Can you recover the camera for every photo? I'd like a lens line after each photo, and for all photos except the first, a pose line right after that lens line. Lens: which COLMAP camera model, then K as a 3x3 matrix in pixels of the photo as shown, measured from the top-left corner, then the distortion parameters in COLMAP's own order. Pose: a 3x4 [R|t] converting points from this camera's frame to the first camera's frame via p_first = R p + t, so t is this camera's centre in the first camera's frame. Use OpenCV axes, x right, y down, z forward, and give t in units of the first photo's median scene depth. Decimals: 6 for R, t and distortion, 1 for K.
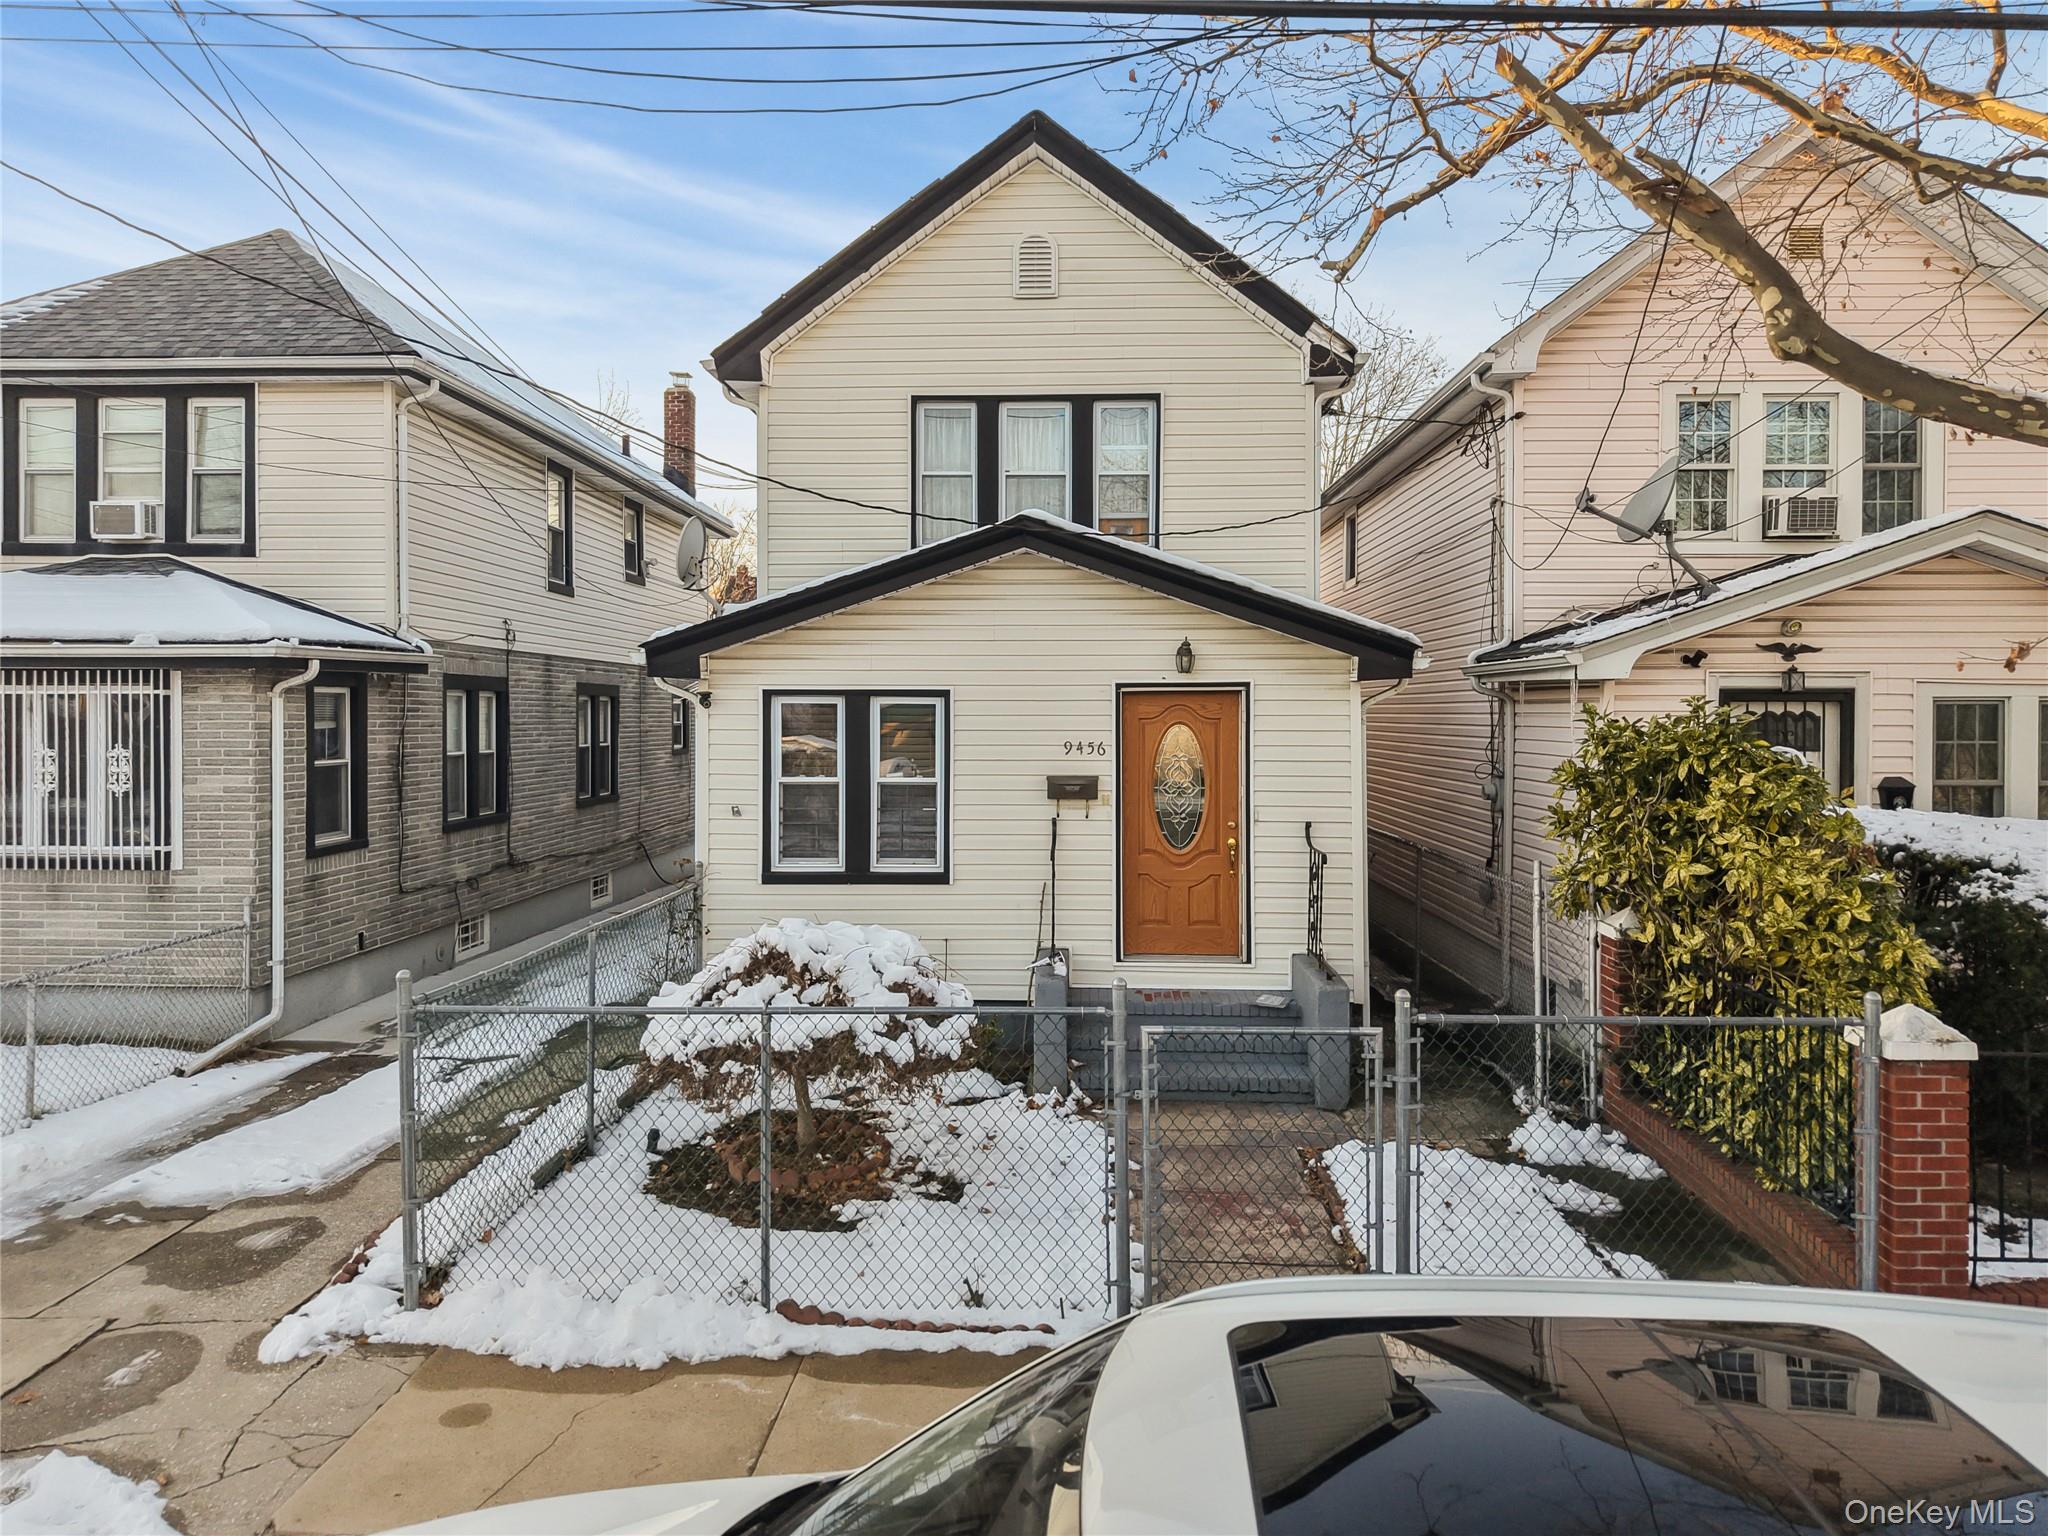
lens RADIAL K [[1397.5, 0, 1015.6], [0, 1397.5, 756.2], [0, 0, 1]] dist [0.025368, -0.031102]
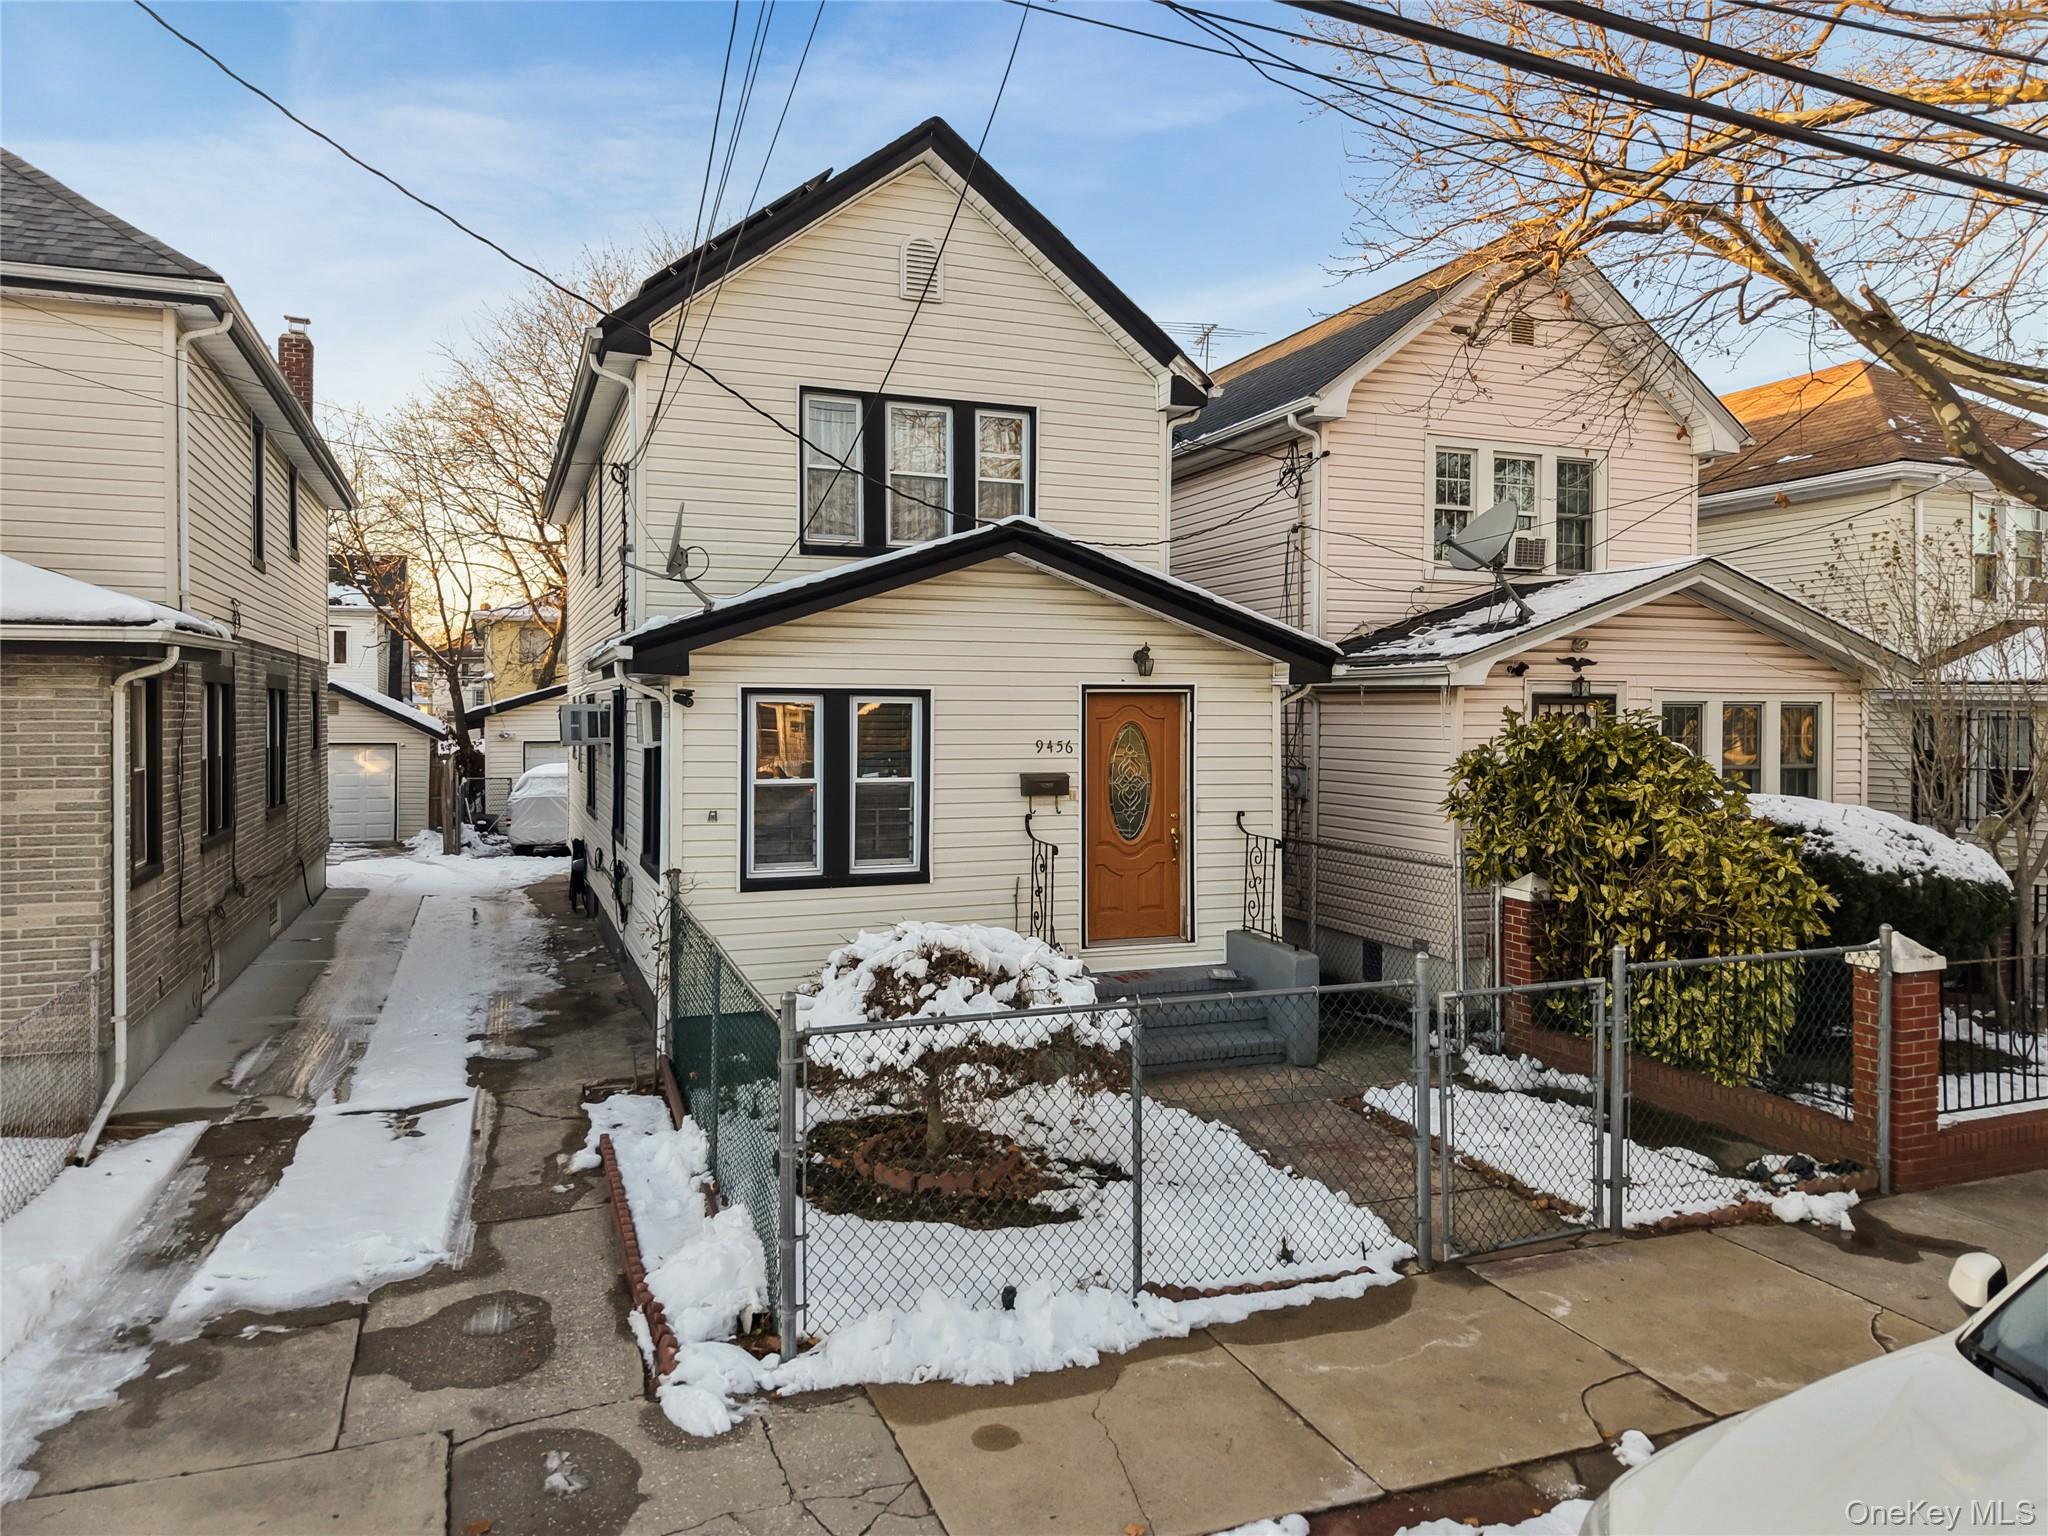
lens RADIAL K [[1397.5, 0, 1018.5], [0, 1397.5, 758.7], [0, 0, 1]] dist [0.025368, -0.031102]
pose [[0.919345, -0.011632, 0.393280, -0.386876], [0.009362, 0.999927, 0.007691, -0.005028], [-0.393341, -0.003389, 0.919387, 0.050694]]
